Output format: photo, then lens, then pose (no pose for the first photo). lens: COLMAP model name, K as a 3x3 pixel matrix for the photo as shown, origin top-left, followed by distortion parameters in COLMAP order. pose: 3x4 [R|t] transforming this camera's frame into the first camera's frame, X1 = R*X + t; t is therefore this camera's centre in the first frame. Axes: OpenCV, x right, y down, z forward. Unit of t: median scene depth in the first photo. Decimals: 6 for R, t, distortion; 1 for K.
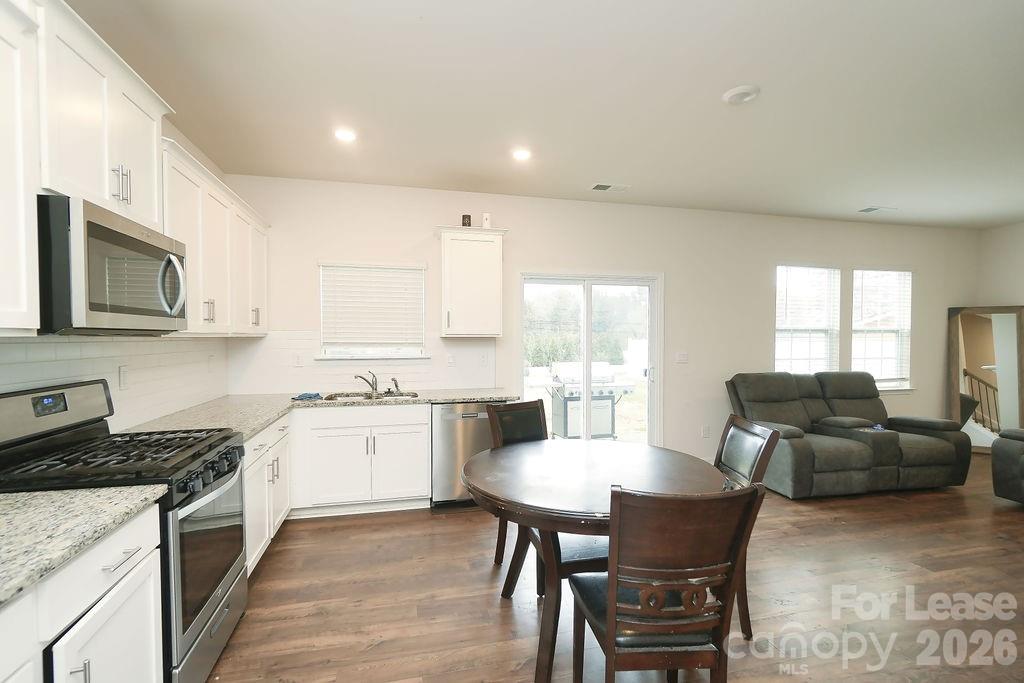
lens RADIAL K [[442.6, 0, 512.1], [0, 442.6, 343.7], [0, 0, 1]] dist [-0.000104, 0.000440]
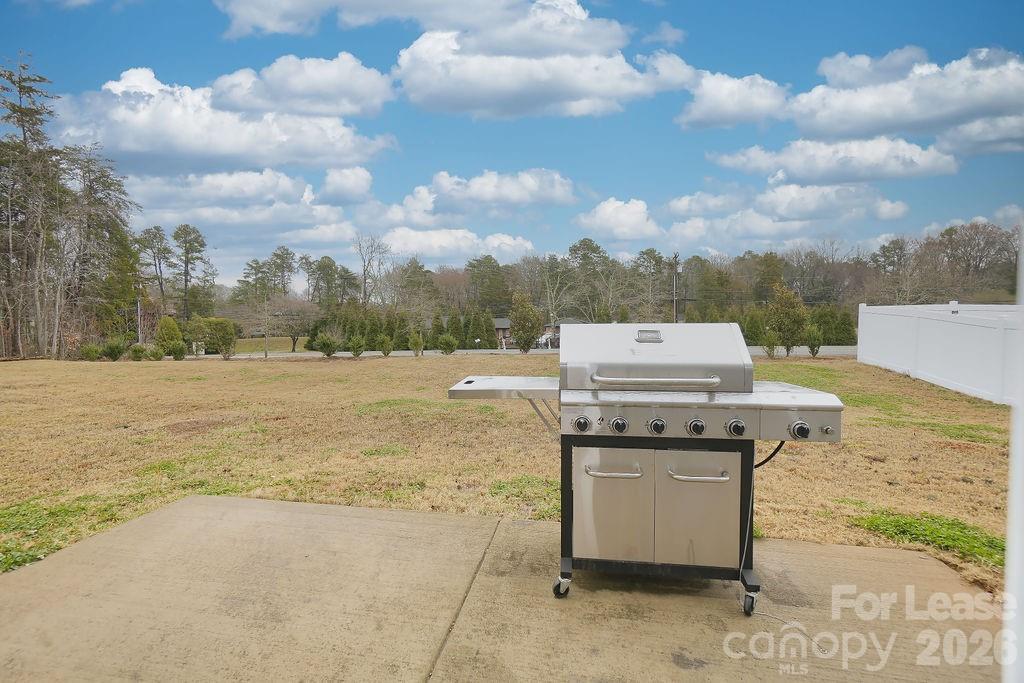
lens RADIAL K [[442.6, 0, 505.8], [0, 442.6, 337.7], [0, 0, 1]] dist [-0.000104, 0.000440]
pose [[0.911003, 0.012785, -0.412203, 0.403491], [0.002374, 0.999340, 0.036242, 0.080429], [0.412394, -0.033995, 0.910371, 1.342693]]
